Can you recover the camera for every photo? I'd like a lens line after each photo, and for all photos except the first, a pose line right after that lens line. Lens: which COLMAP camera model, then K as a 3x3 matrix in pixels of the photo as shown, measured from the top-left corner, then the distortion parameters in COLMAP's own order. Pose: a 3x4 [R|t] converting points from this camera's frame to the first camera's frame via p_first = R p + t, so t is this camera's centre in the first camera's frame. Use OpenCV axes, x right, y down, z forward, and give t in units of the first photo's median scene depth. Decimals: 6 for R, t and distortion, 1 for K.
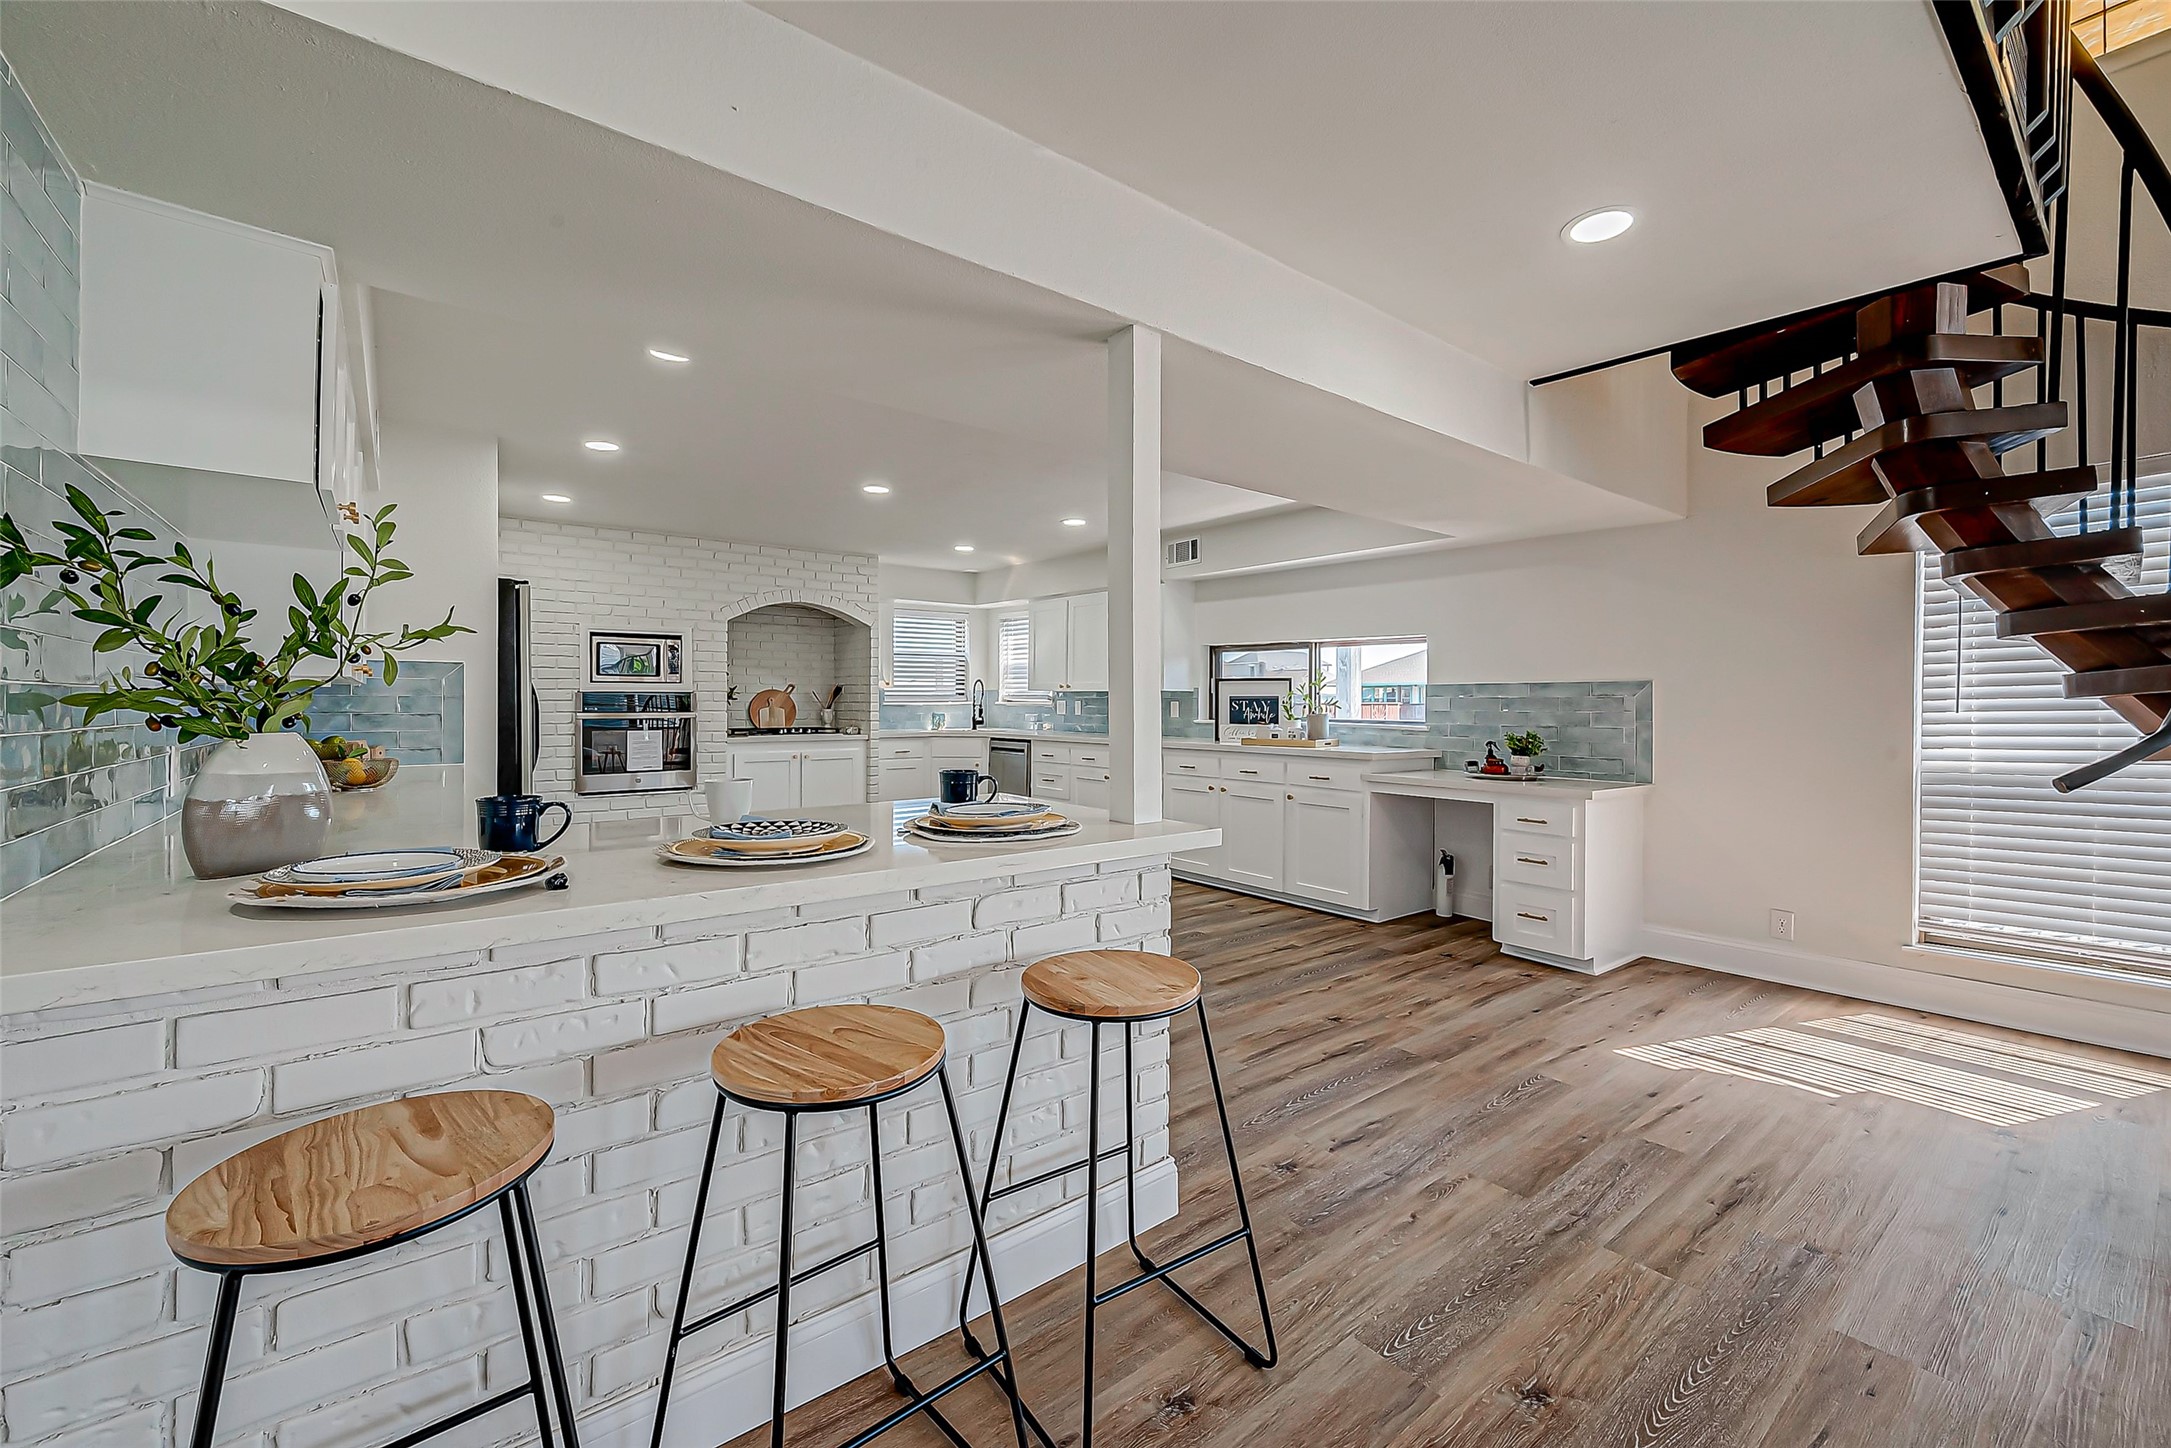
lens RADIAL K [[859.4, 0, 1070.5], [0, 859.4, 702.9], [0, 0, 1]] dist [0.000803, -0.000003]
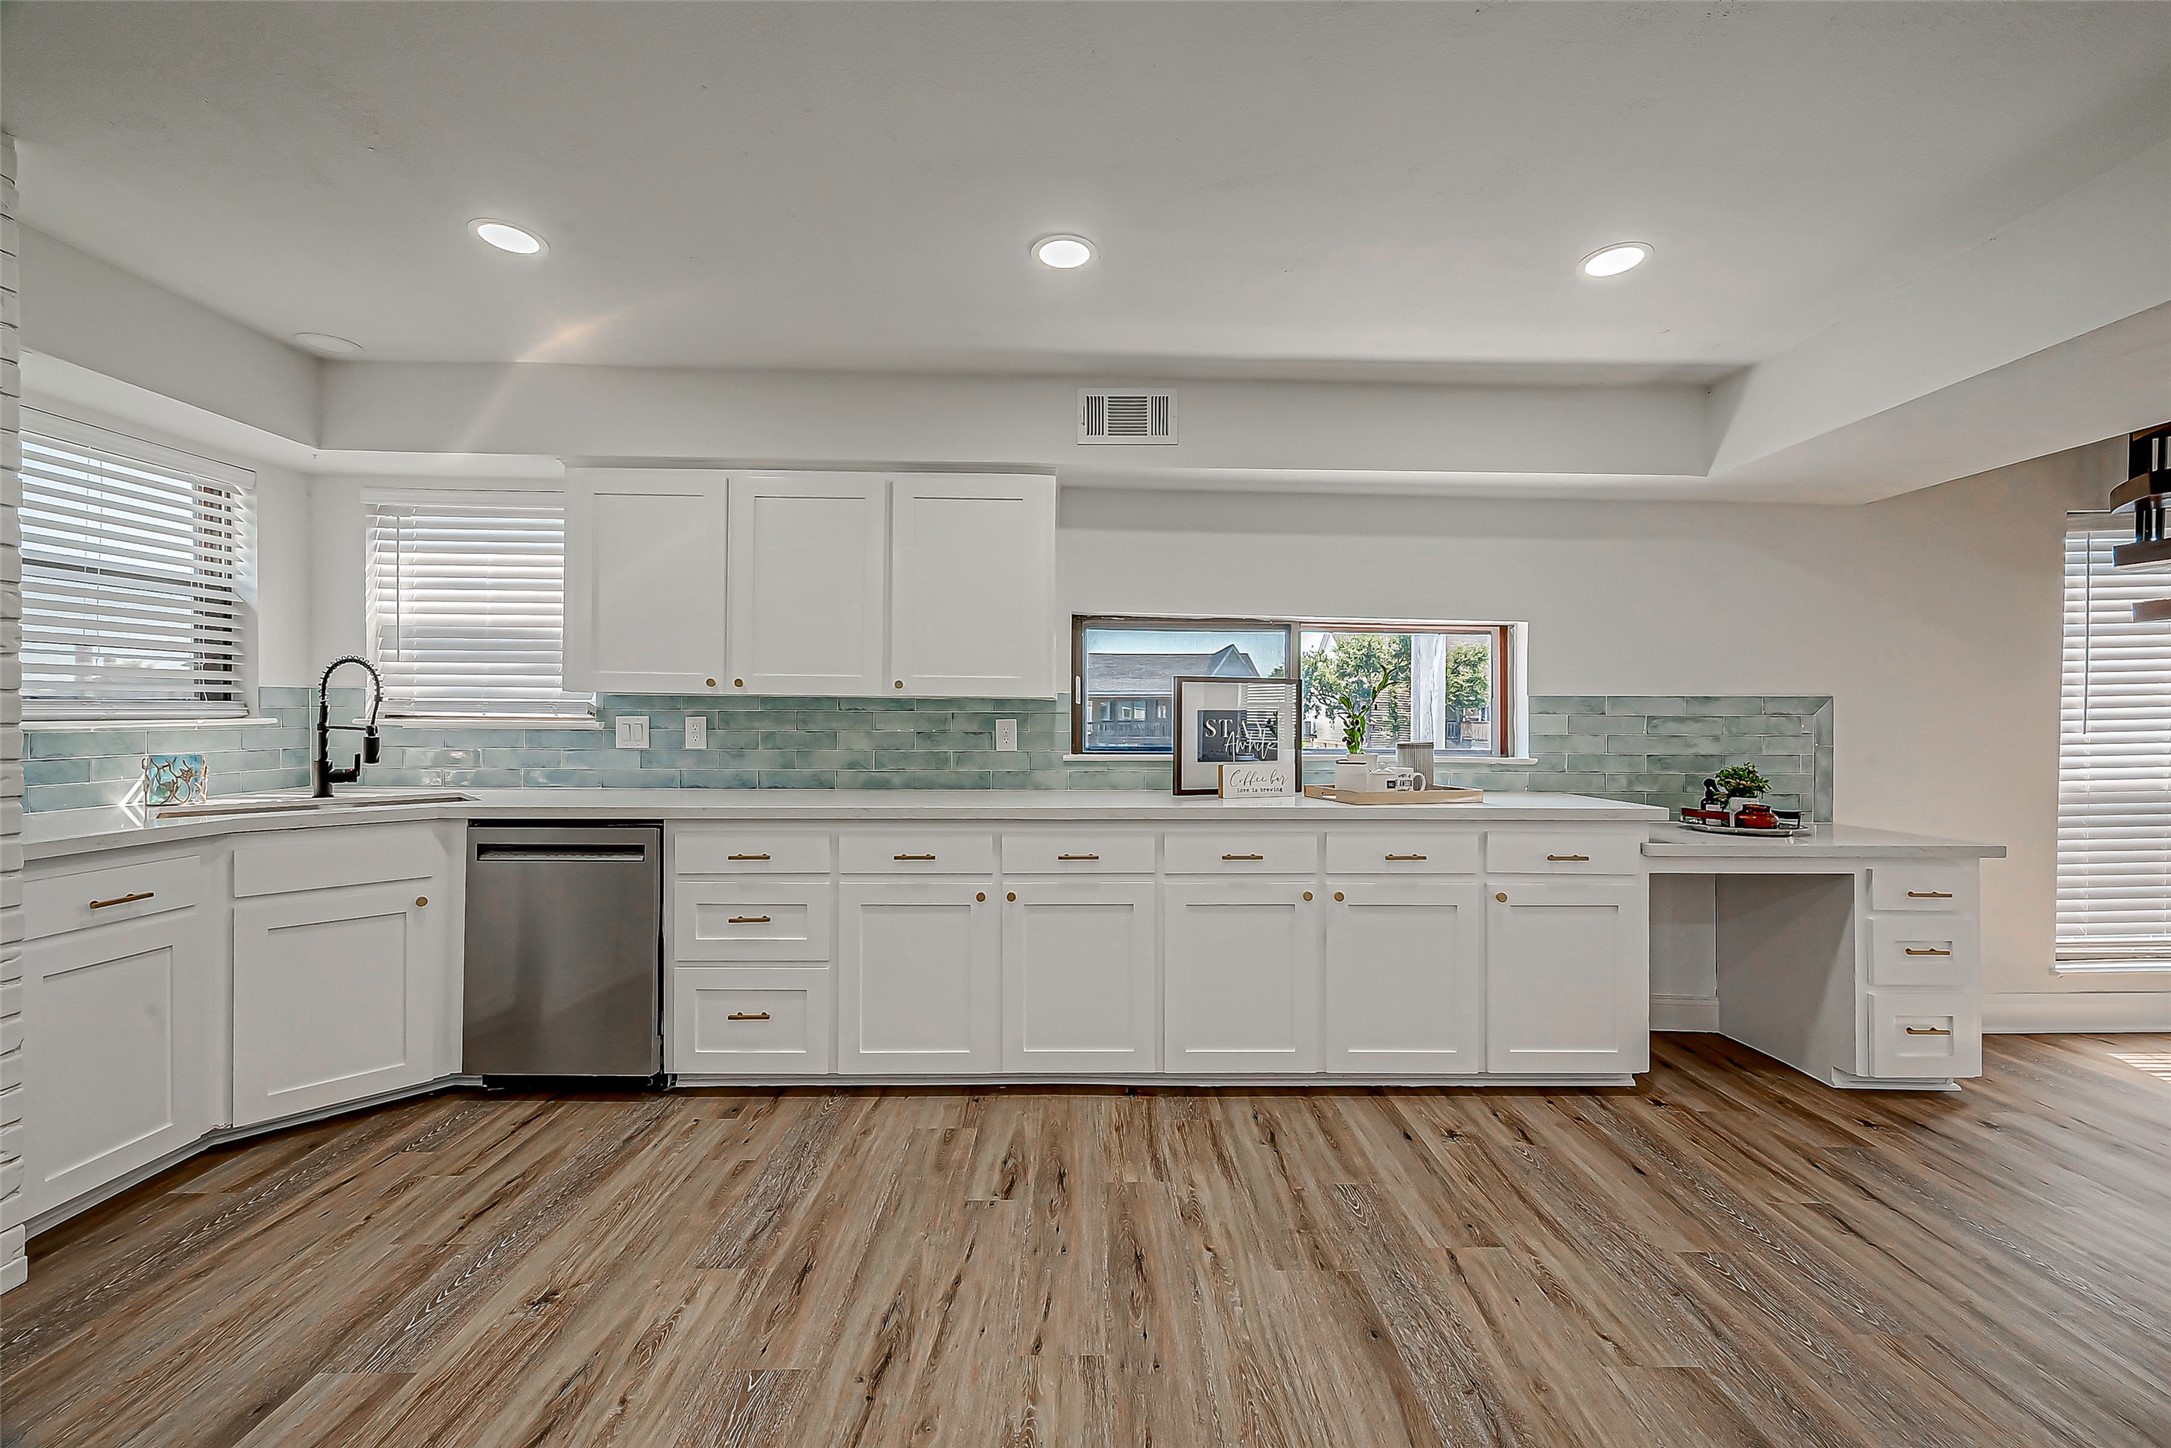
lens RADIAL K [[897.2, 0, 1117.3], [0, 897.2, 715.9], [0, 0, 1]] dist [-0.000488, -0.000110]
pose [[0.604694, 0.004372, 0.796446, -0.493771], [-0.002252, 0.999990, -0.003779, -0.003564], [-0.796455, 0.000491, 0.604698, 1.216094]]
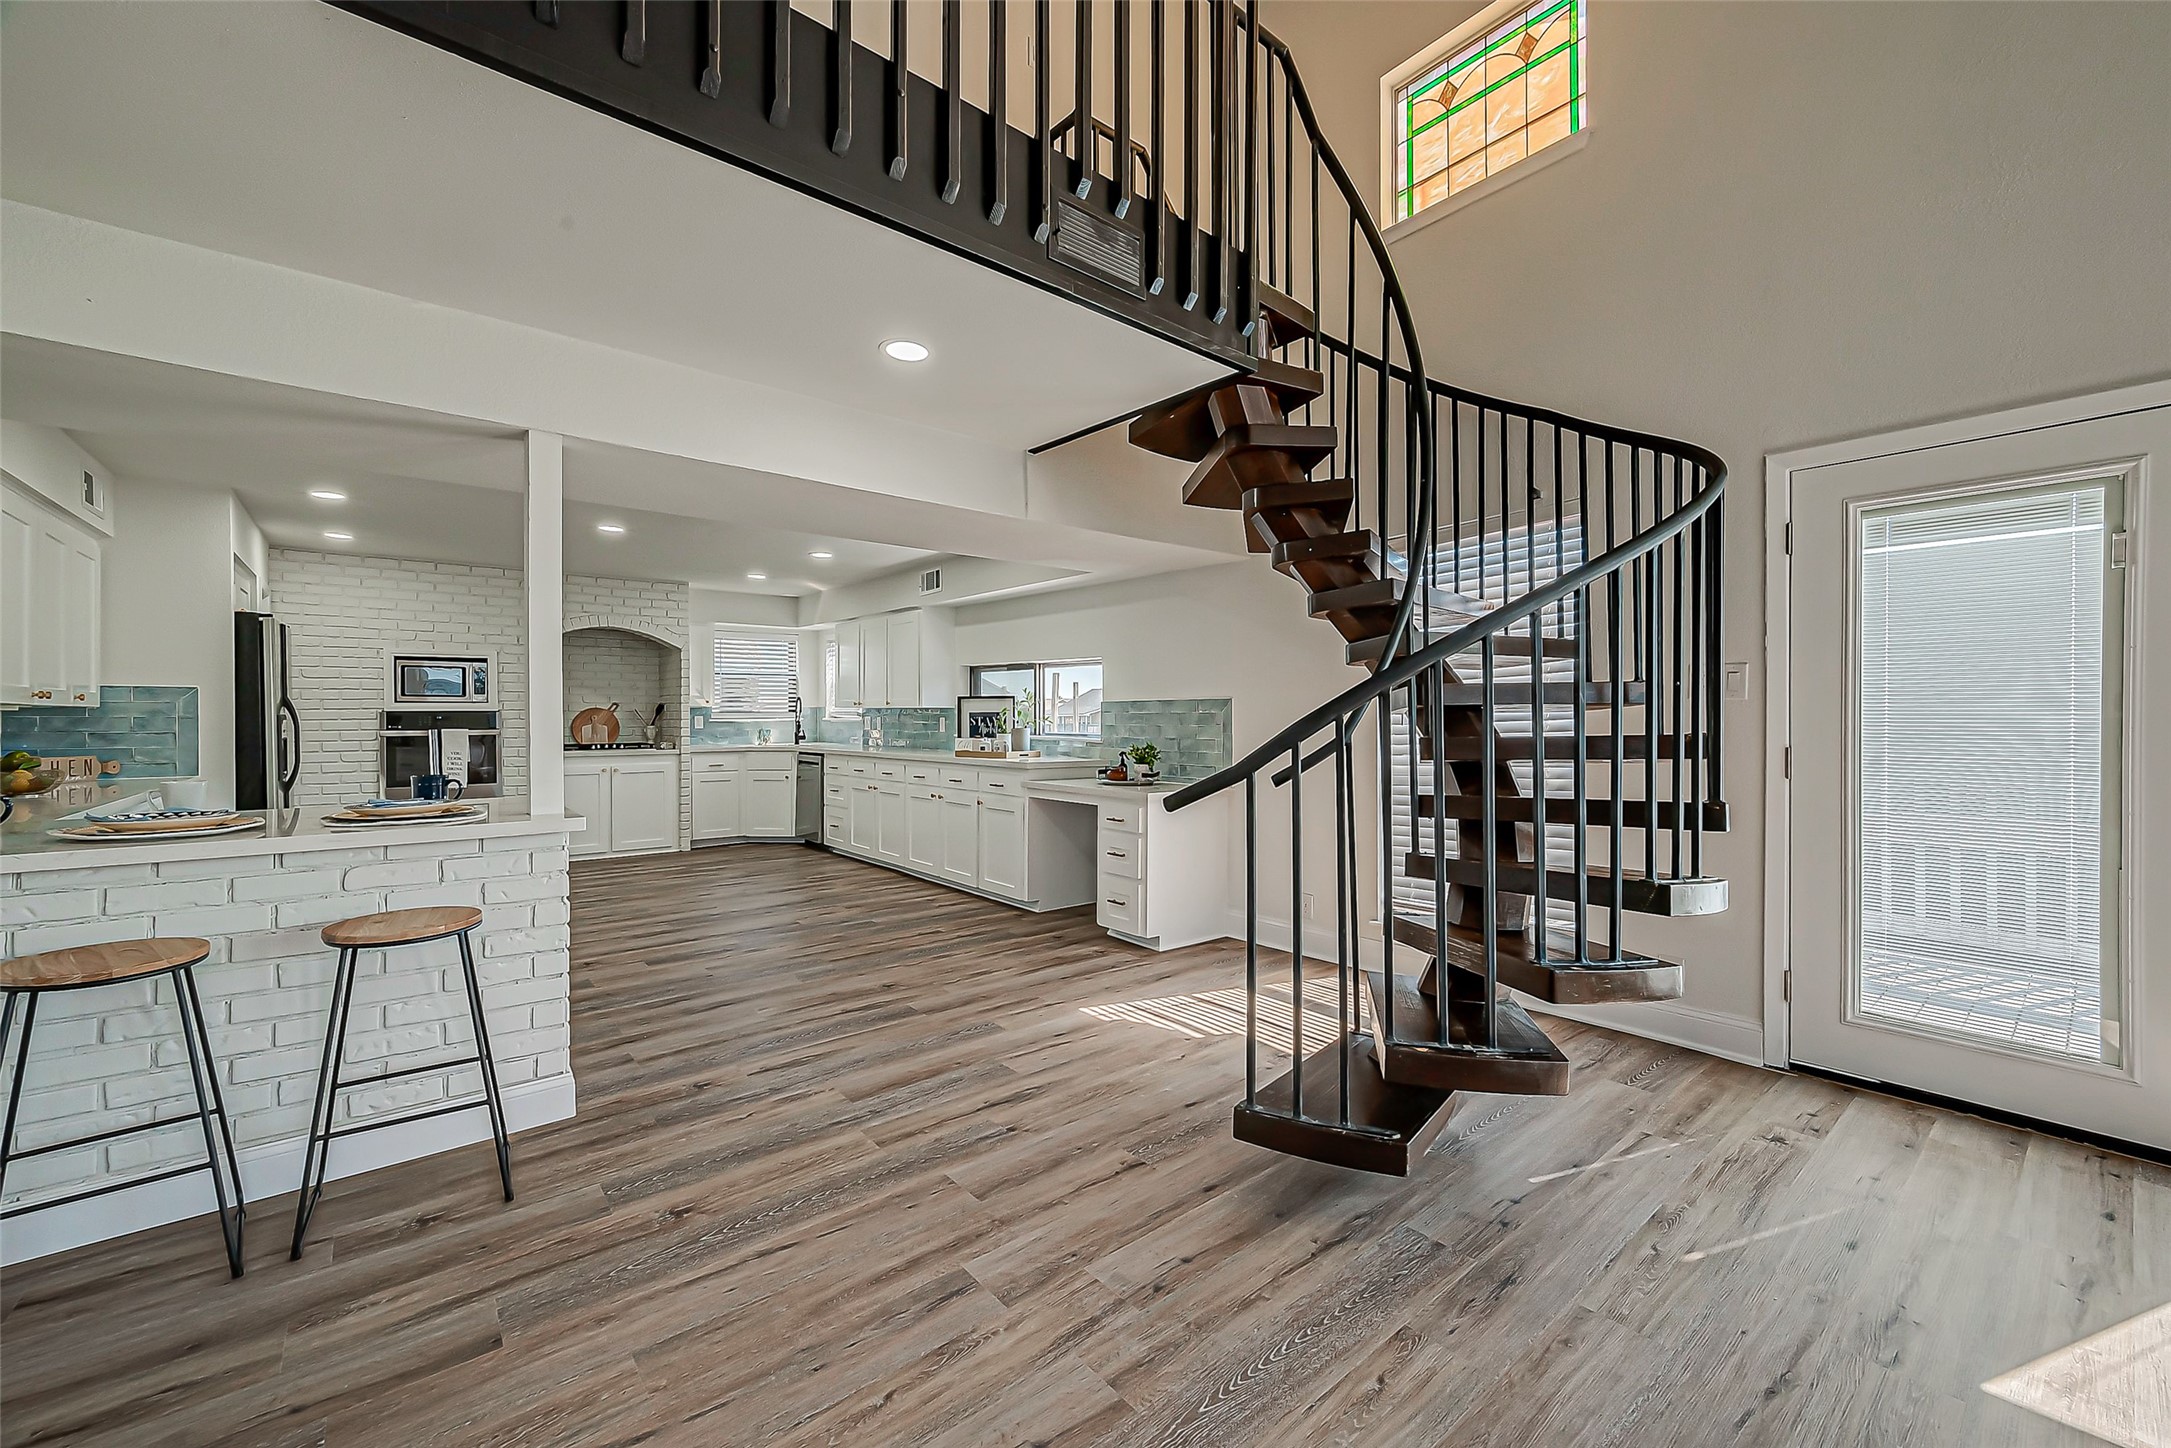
lens RADIAL K [[864.4, 0, 1066.6], [0, 864.4, 715.1], [0, 0, 1]] dist [-0.000910, -0.000142]
pose [[0.999925, -0.004628, 0.011299, 0.513625], [0.004653, 0.999987, -0.002219, -0.002592], [-0.011288, 0.002271, 0.999934, -0.189144]]
